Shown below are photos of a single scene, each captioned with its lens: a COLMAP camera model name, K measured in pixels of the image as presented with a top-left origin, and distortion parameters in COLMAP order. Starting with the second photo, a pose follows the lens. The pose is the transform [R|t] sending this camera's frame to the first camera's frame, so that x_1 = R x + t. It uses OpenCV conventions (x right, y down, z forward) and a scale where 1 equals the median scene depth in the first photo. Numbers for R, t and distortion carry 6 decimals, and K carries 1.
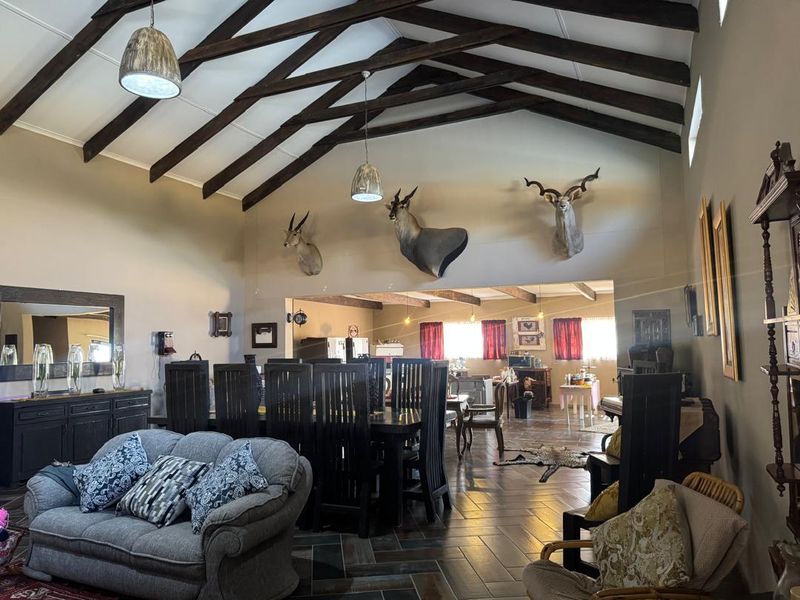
lens RADIAL K [[559.3, 0, 400.0], [0, 559.3, 300.0], [0, 0, 1]] dist [0.027629, -0.001065]
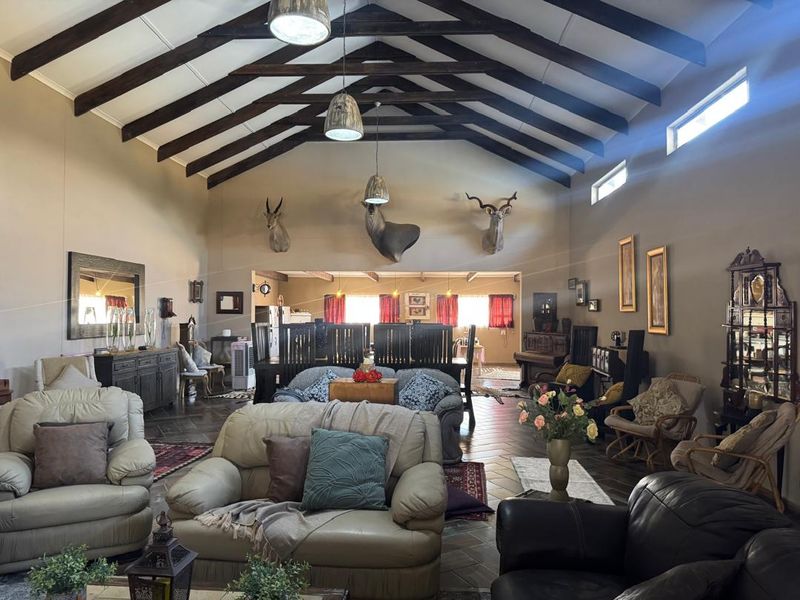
lens RADIAL K [[559.3, 0, 400.0], [0, 559.3, 300.0], [0, 0, 1]] dist [0.027629, -0.001065]
pose [[0.930388, 0.029175, 0.365413, -0.389865], [-0.048547, 0.997854, 0.043939, -0.009775], [-0.363347, -0.058620, 0.929808, -0.202611]]
